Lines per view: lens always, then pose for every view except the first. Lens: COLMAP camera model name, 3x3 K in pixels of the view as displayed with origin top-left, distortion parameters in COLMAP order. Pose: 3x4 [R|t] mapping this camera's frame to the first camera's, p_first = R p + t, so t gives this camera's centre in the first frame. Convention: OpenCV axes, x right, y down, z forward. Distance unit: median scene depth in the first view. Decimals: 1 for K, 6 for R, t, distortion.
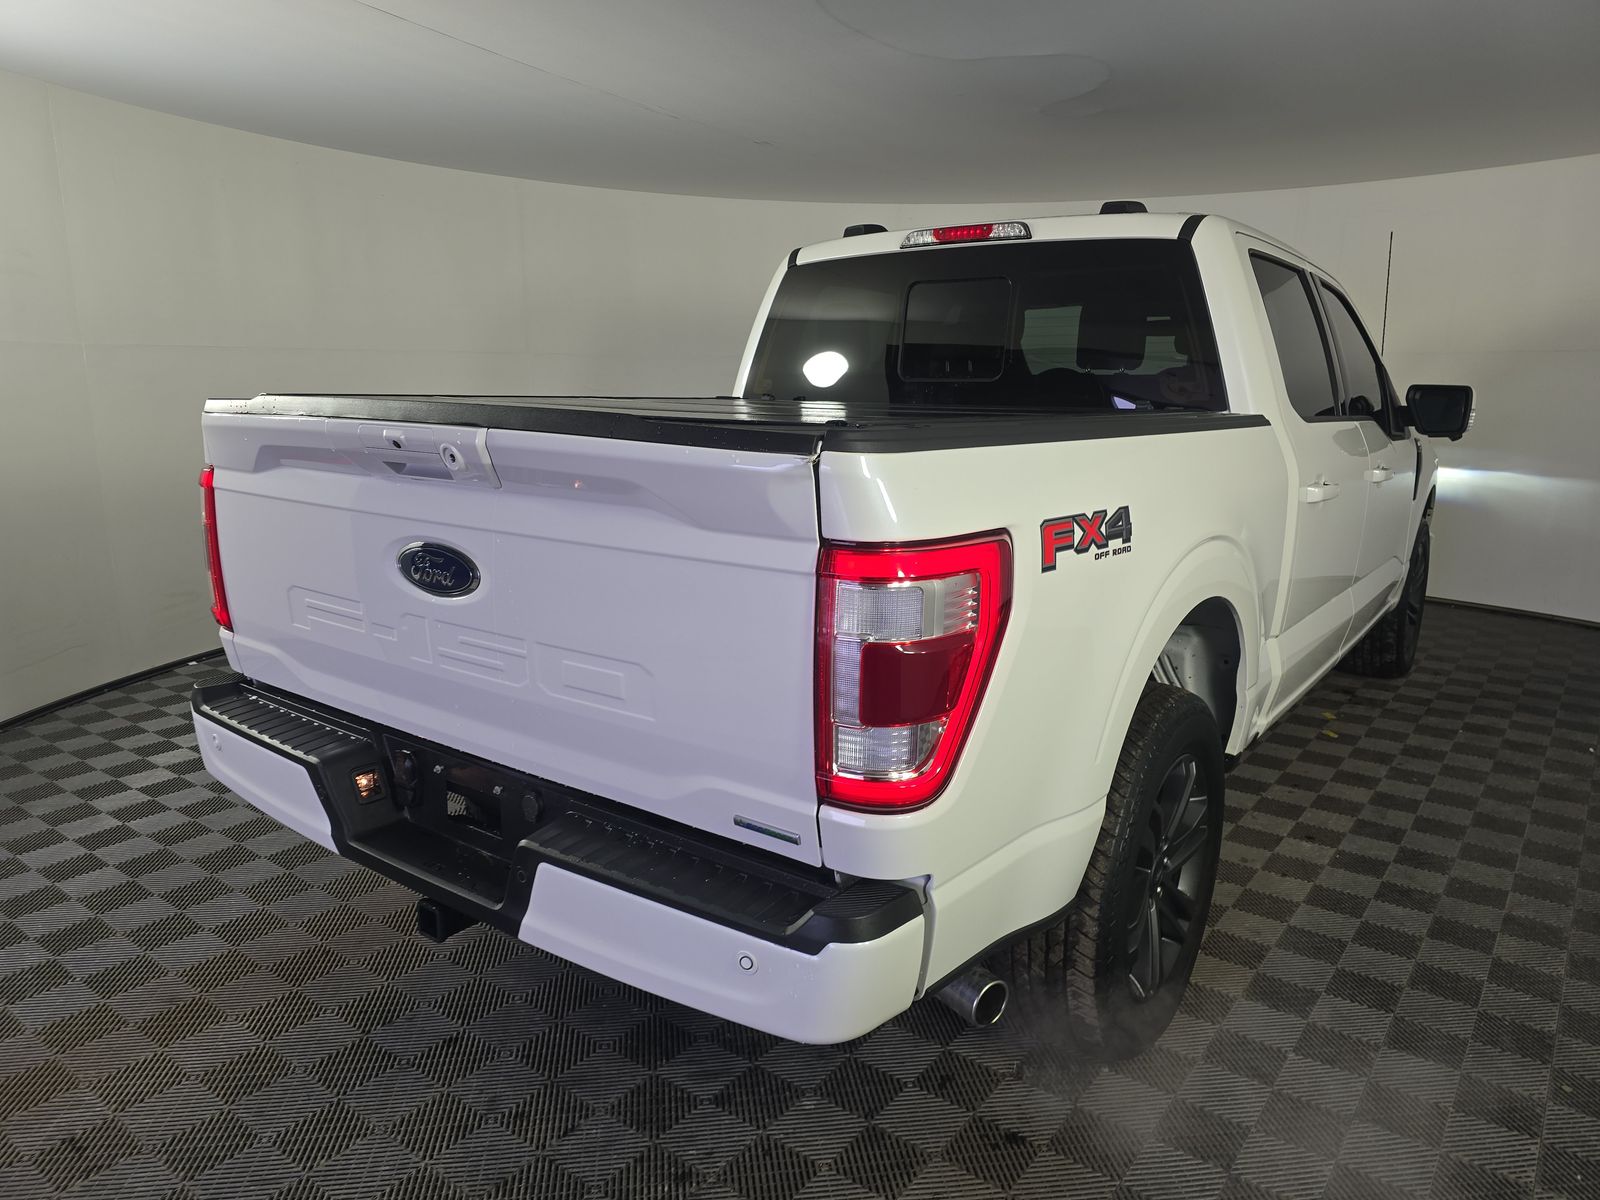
lens RADIAL K [[1084.3, 0, 795.7], [0, 1084.3, 605.7], [0, 0, 1]] dist [0.024039, -0.000739]
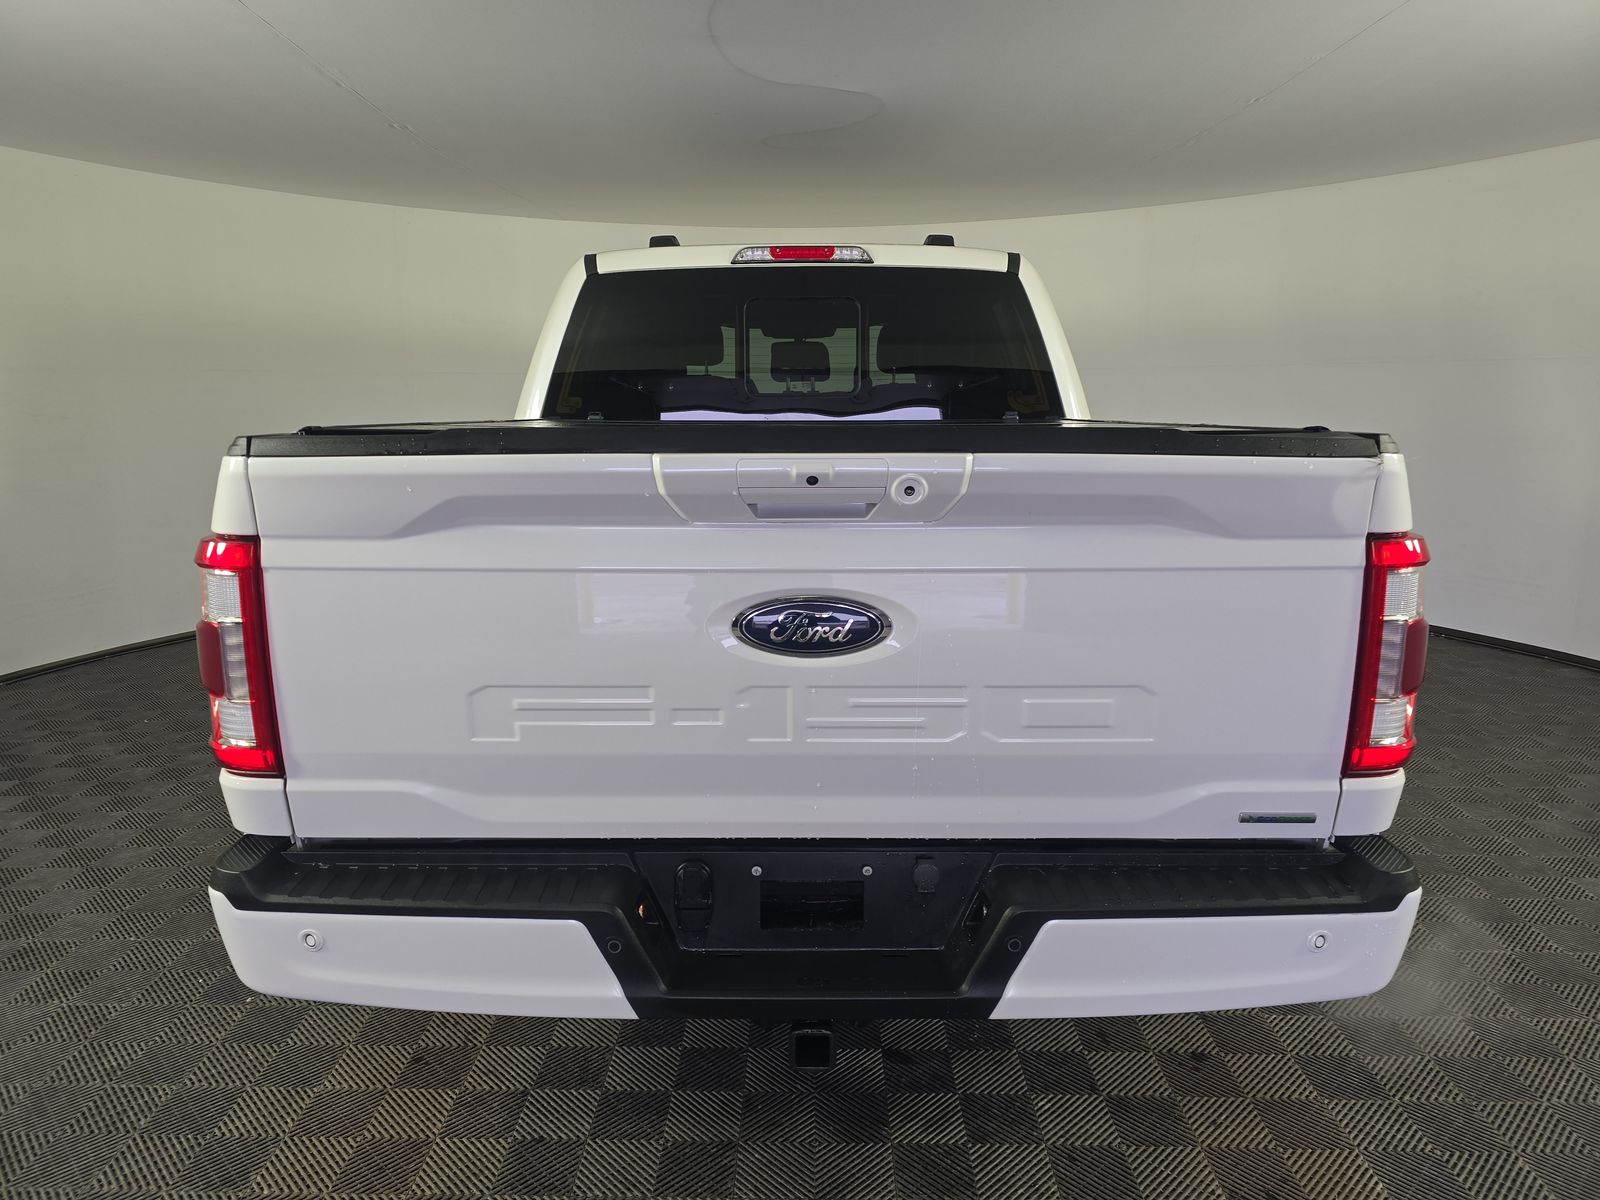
lens RADIAL K [[1059.6, 0, 793.9], [0, 1059.6, 607.4], [0, 0, 1]] dist [0.054638, -0.002006]
pose [[0.798396, -0.126674, 0.588658, -0.639157], [0.132441, 0.990623, 0.033544, -0.059930], [-0.587387, 0.051181, 0.807686, 0.273736]]
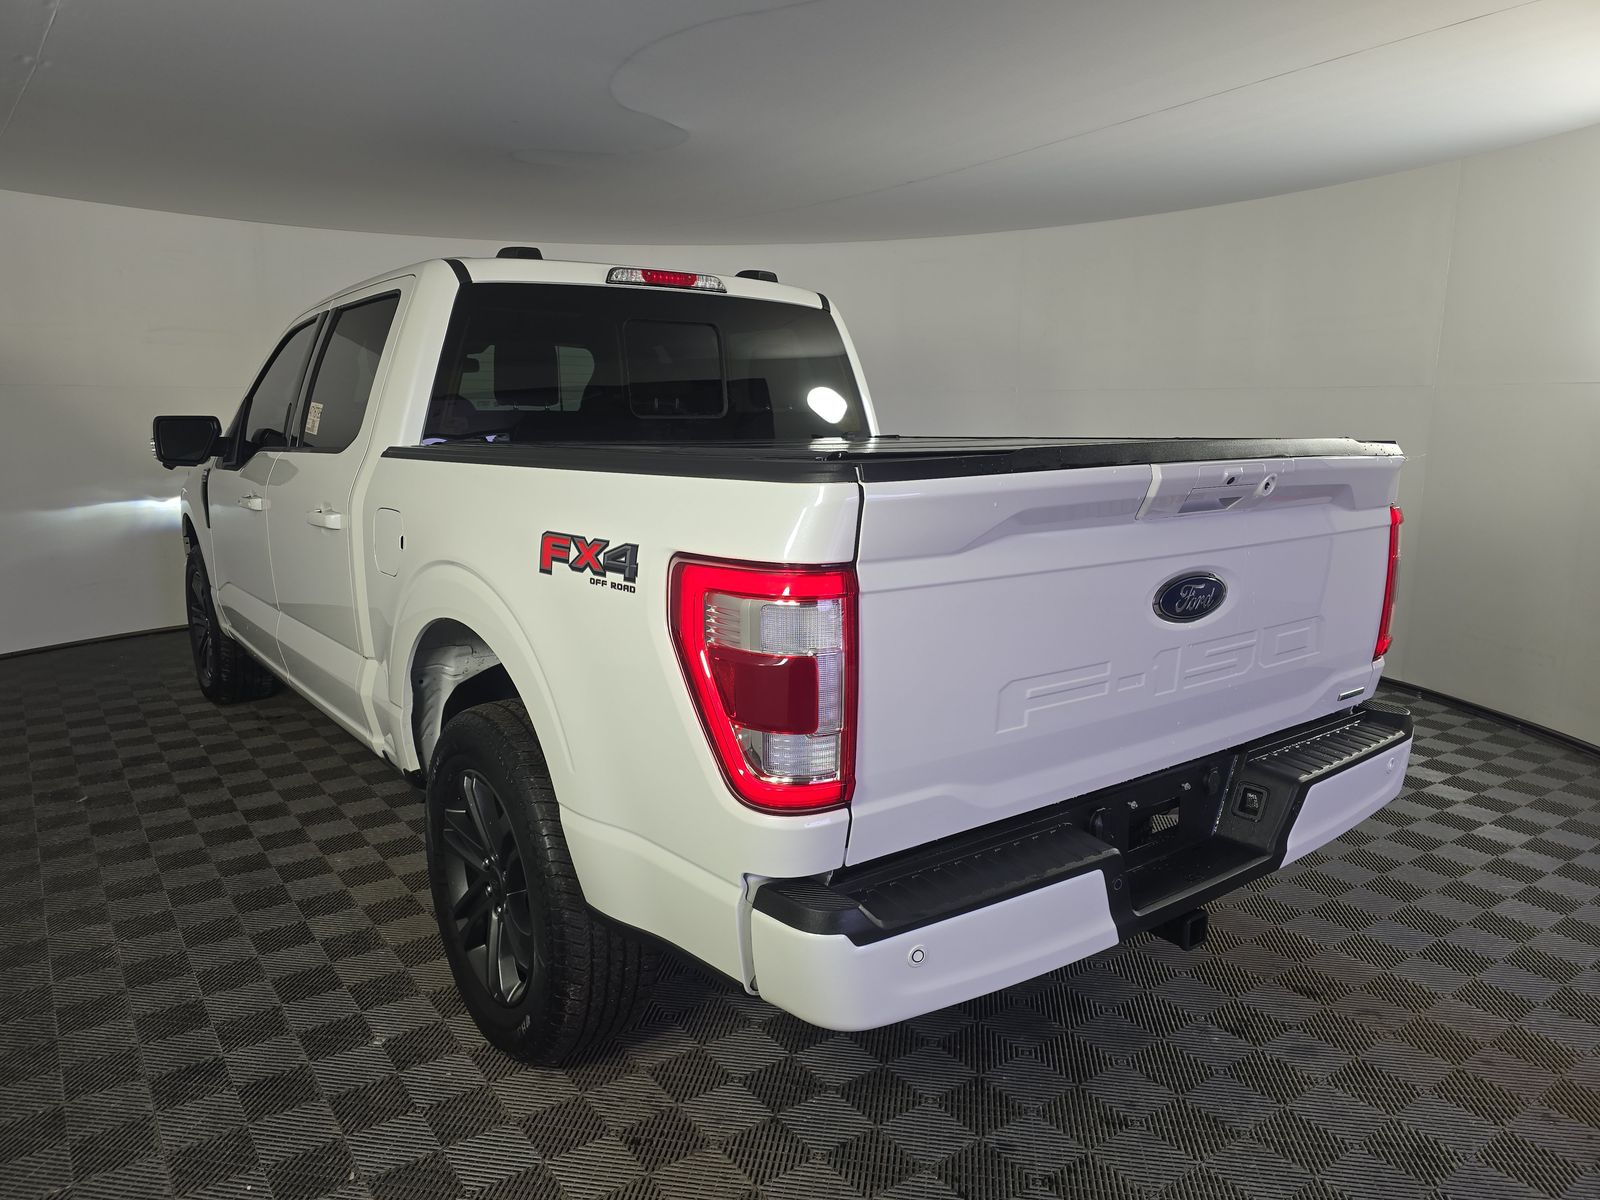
lens RADIAL K [[1059.6, 0, 793.9], [0, 1059.6, 607.4], [0, 0, 1]] dist [0.054638, -0.002006]
pose [[0.272653, -0.177326, 0.945630, -1.110328], [0.200050, 0.971836, 0.124559, -0.179525], [-0.941085, 0.155212, 0.300448, 0.820288]]
